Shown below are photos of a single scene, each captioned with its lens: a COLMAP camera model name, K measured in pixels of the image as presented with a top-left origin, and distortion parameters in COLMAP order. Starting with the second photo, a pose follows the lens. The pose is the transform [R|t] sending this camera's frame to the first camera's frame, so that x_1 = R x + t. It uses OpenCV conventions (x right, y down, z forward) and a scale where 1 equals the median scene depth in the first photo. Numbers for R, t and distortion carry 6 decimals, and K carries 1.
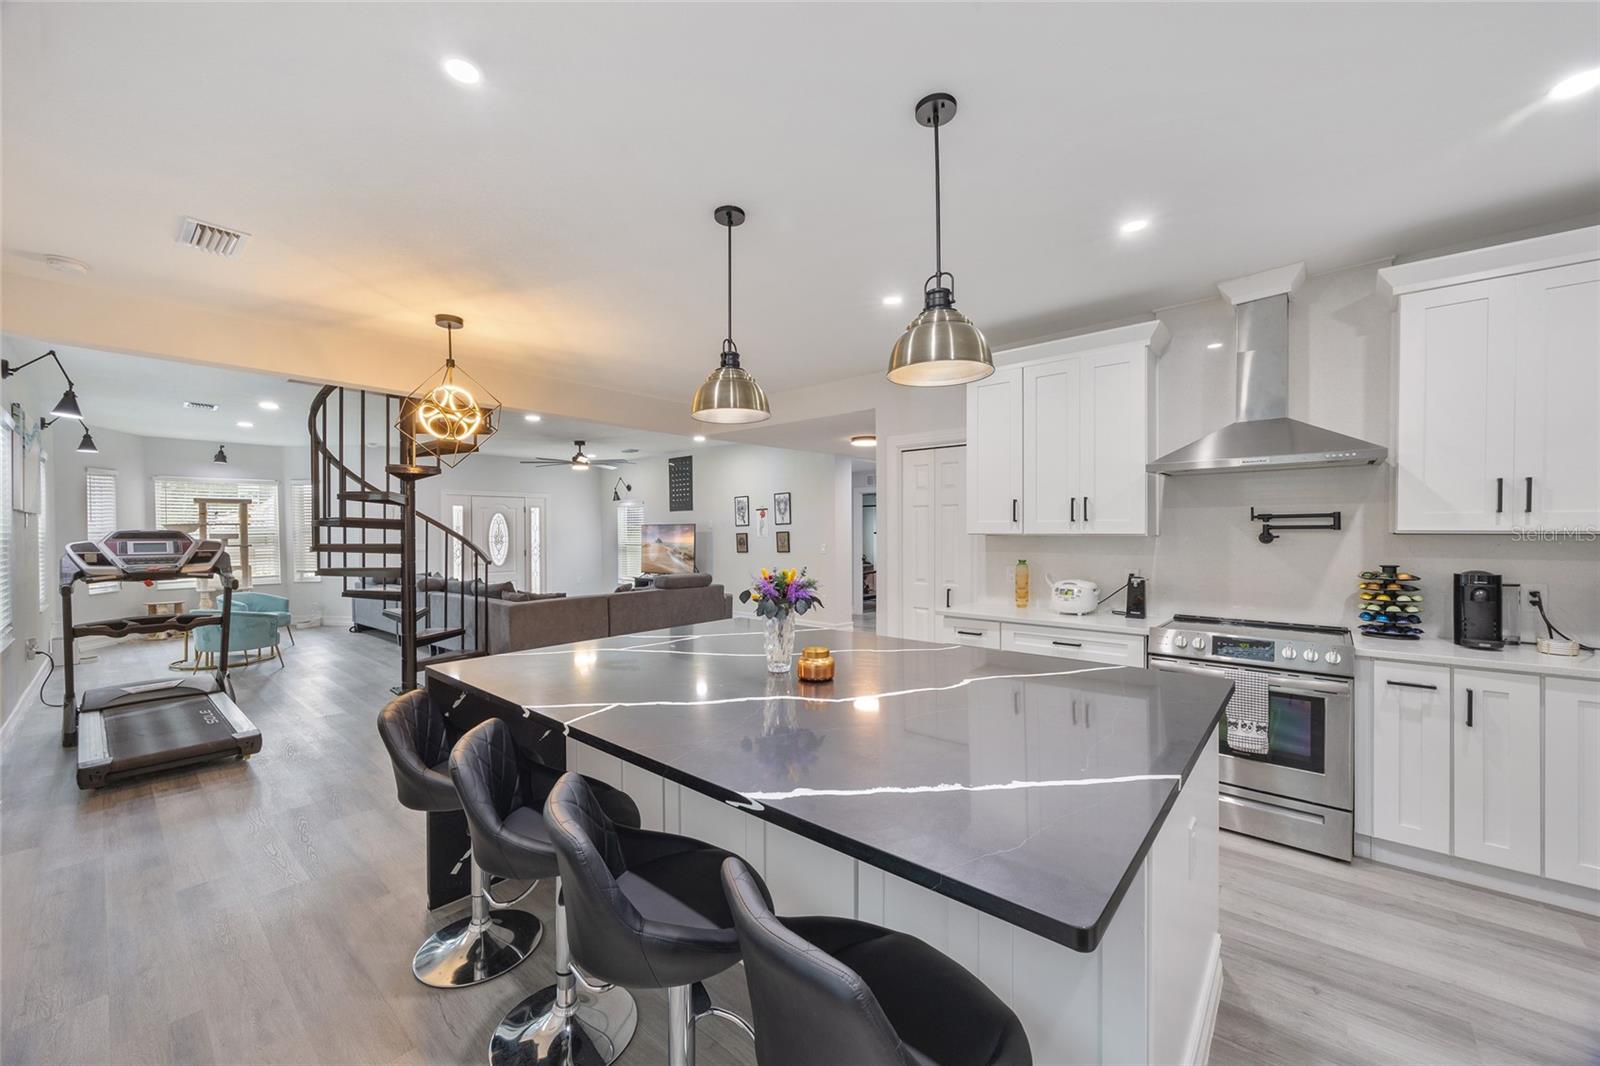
lens RADIAL K [[609.4, 0, 795.3], [0, 609.4, 538.9], [0, 0, 1]] dist [0.000435, 0.000088]
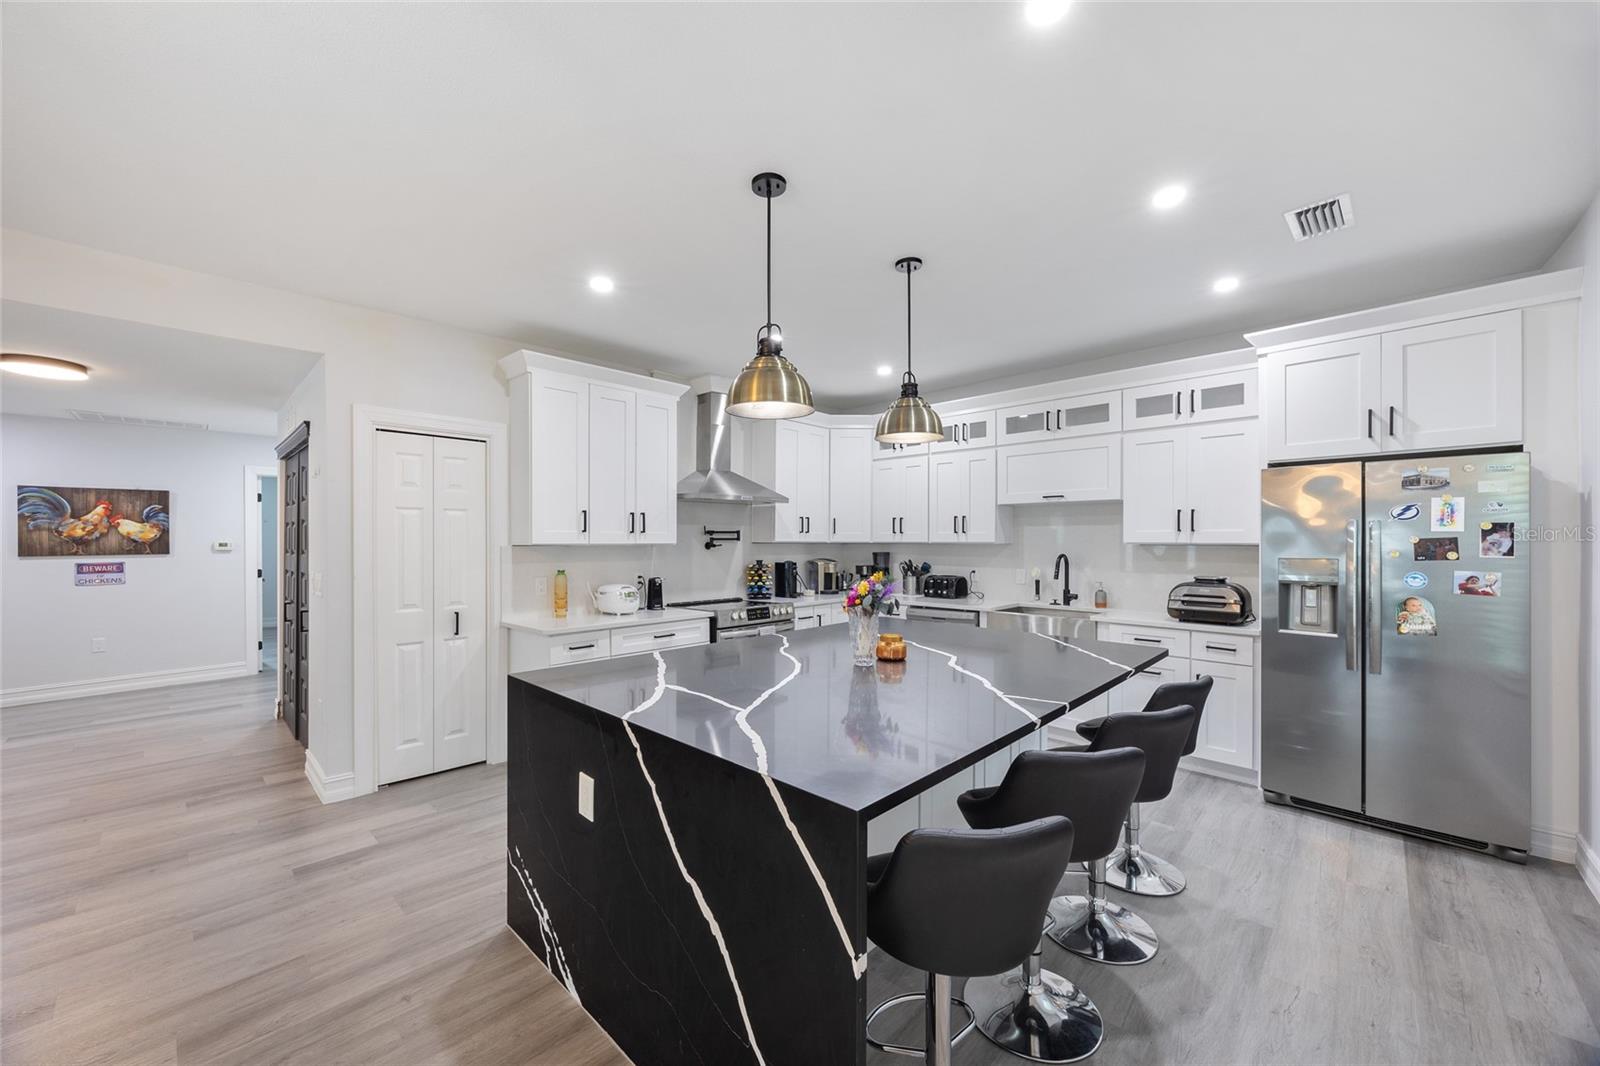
lens RADIAL K [[609.4, 0, 795.3], [0, 609.4, 538.9], [0, 0, 1]] dist [0.000435, 0.000088]
pose [[0.053708, 0.005794, 0.998540, -0.286887], [0.013649, 0.999885, -0.006536, -0.002363], [-0.998463, 0.013980, 0.053622, 0.263859]]
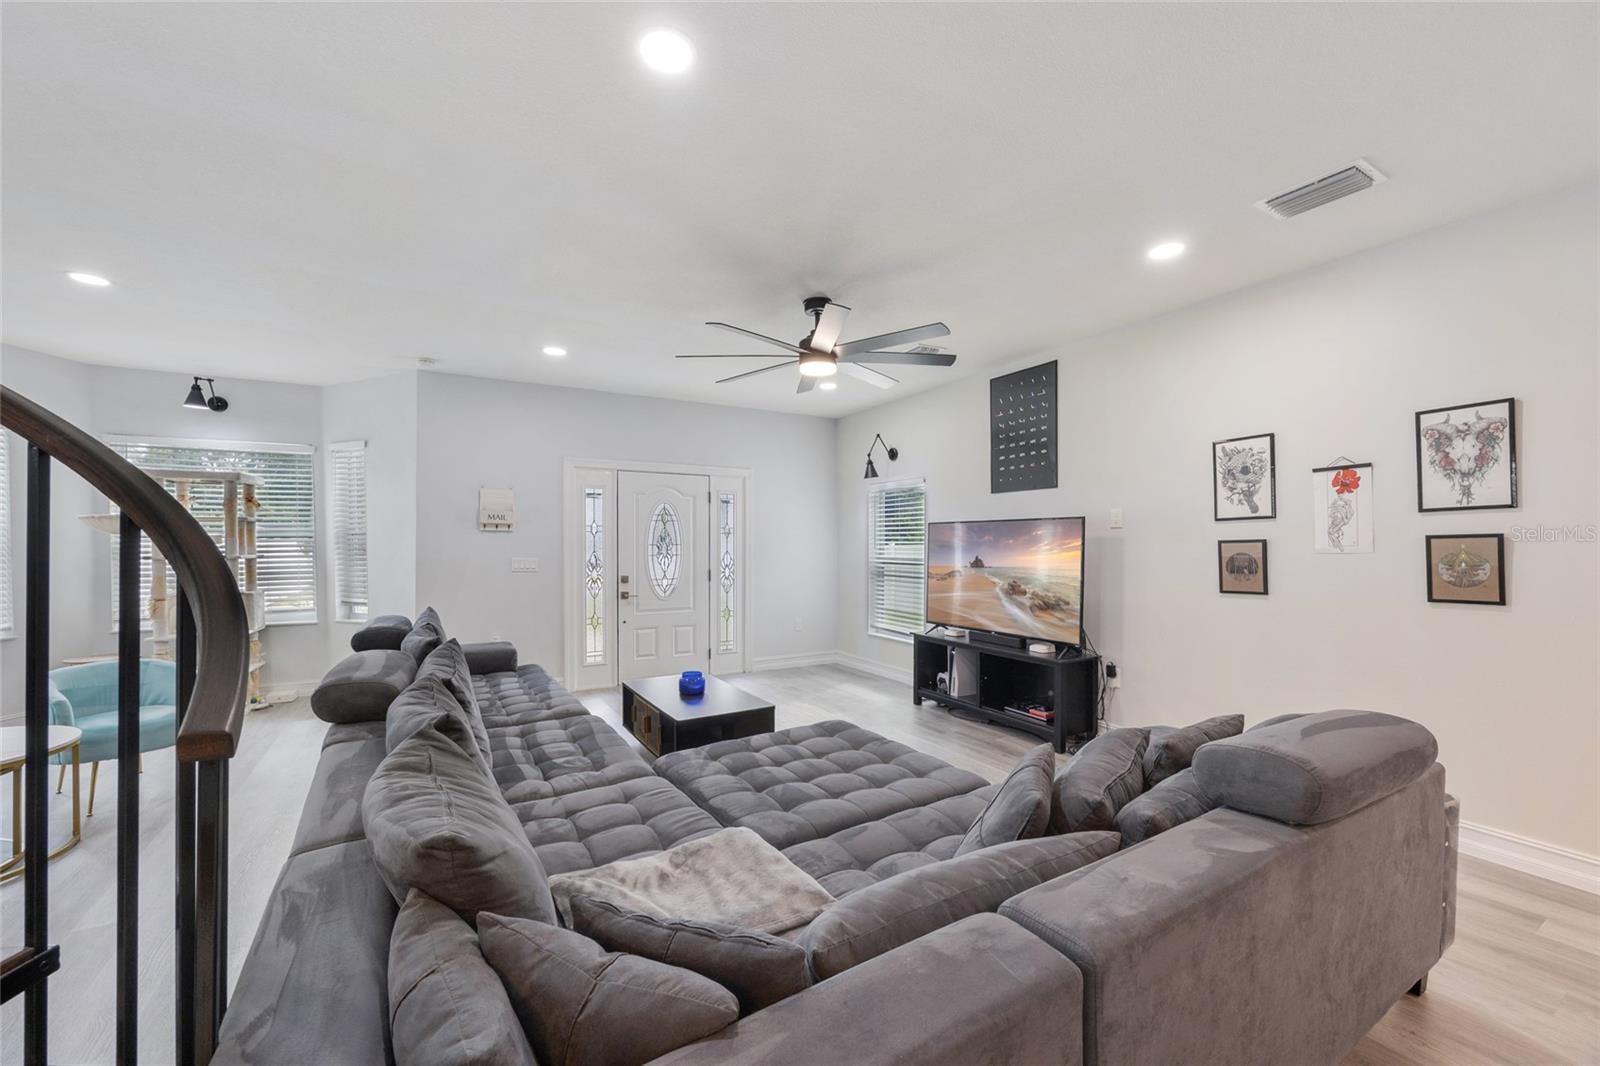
lens RADIAL K [[626.3, 0, 810.1], [0, 626.3, 541.4], [0, 0, 1]] dist [-0.001007, 0.000052]
pose [[0.954015, 0.005555, -0.299707, -0.239901], [-0.010476, 0.999835, -0.014816, -0.000921], [0.299575, 0.017274, 0.953916, 0.628186]]
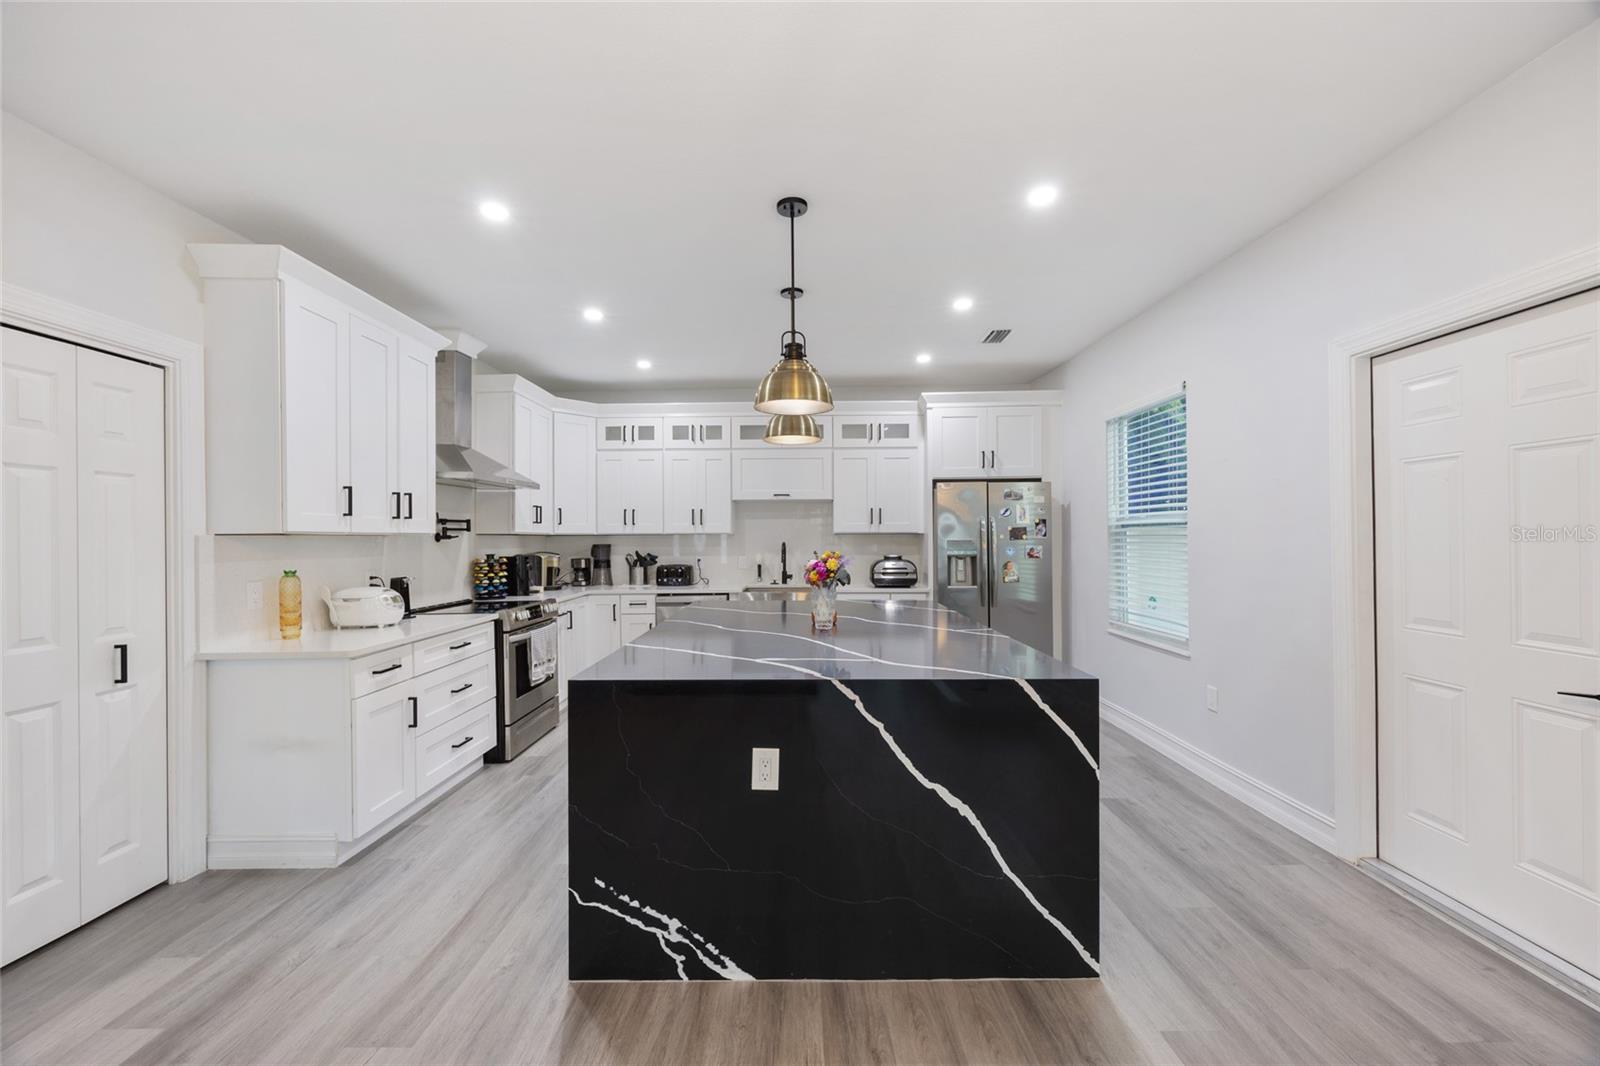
lens RADIAL K [[616.6, 0, 794.1], [0, 616.6, 534.8], [0, 0, 1]] dist [-0.000913, -0.000006]
pose [[-0.648626, 0.010365, 0.761037, -0.252887], [0.018960, 0.999817, 0.002543, 0.001309], [-0.760871, 0.016079, -0.648704, 0.479487]]
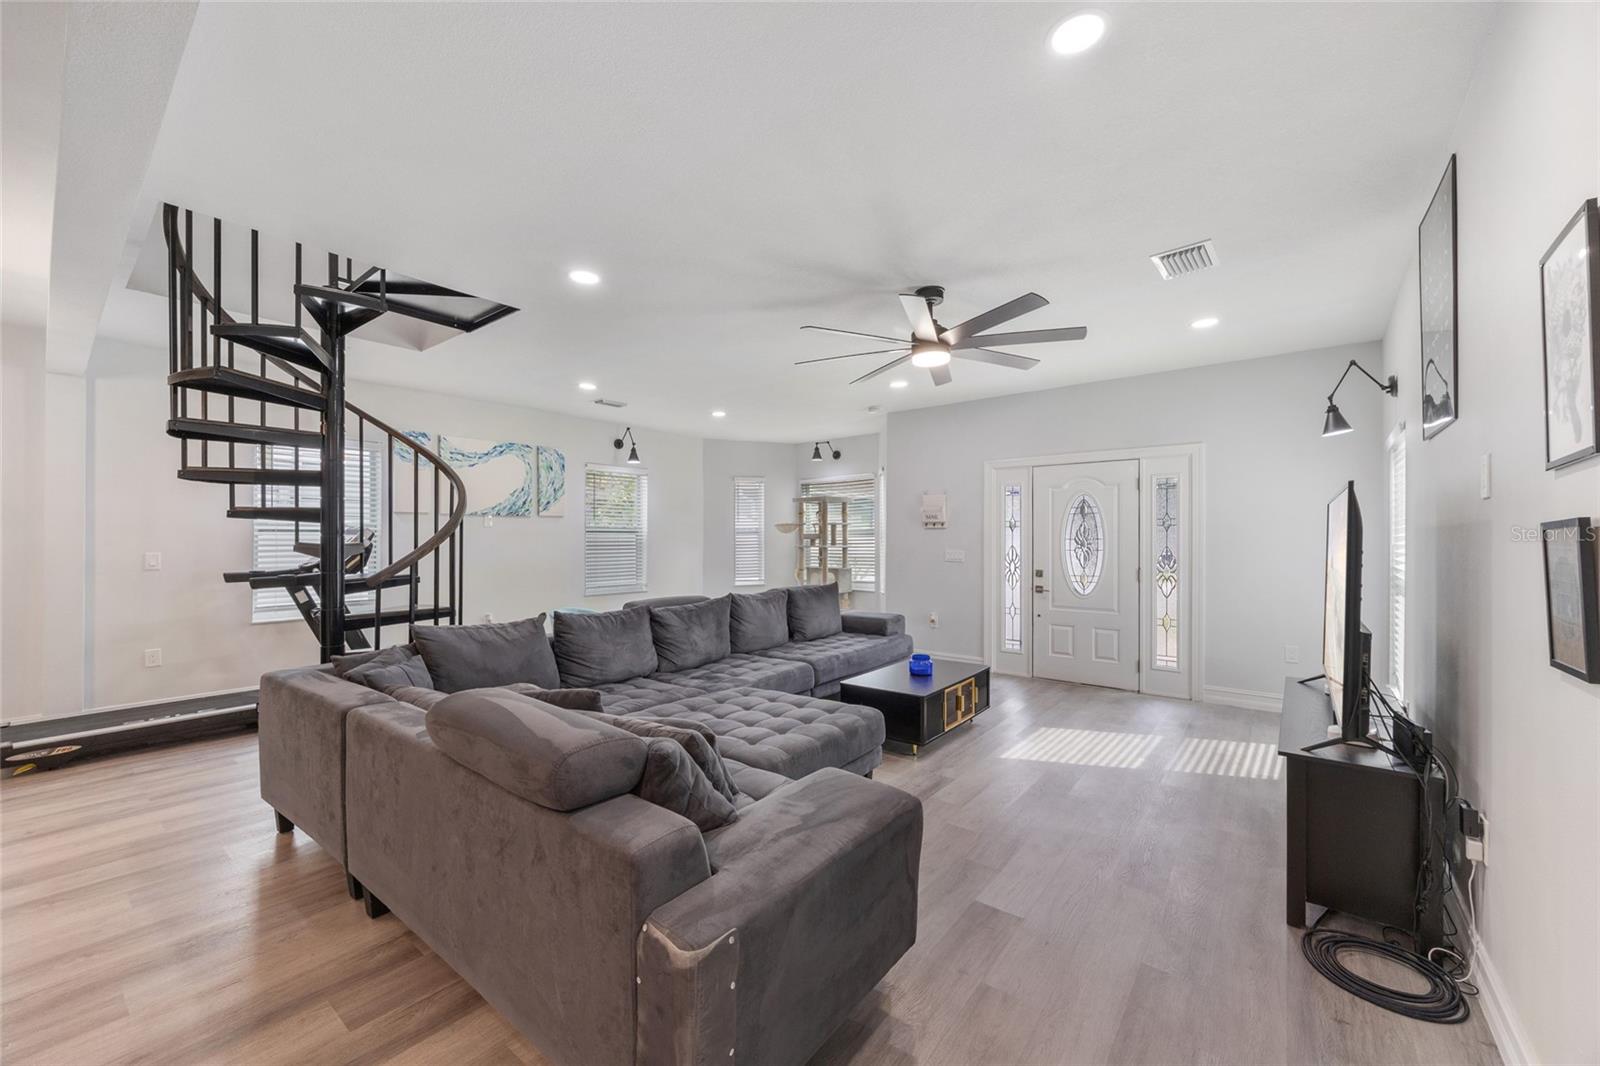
lens RADIAL K [[616.6, 0, 794.1], [0, 616.6, 534.8], [0, 0, 1]] dist [-0.000913, -0.000006]
pose [[0.053280, -0.003674, -0.998573, 0.026527], [-0.014160, 0.999890, -0.004435, -0.003413], [0.998479, 0.014376, 0.053223, 0.907697]]
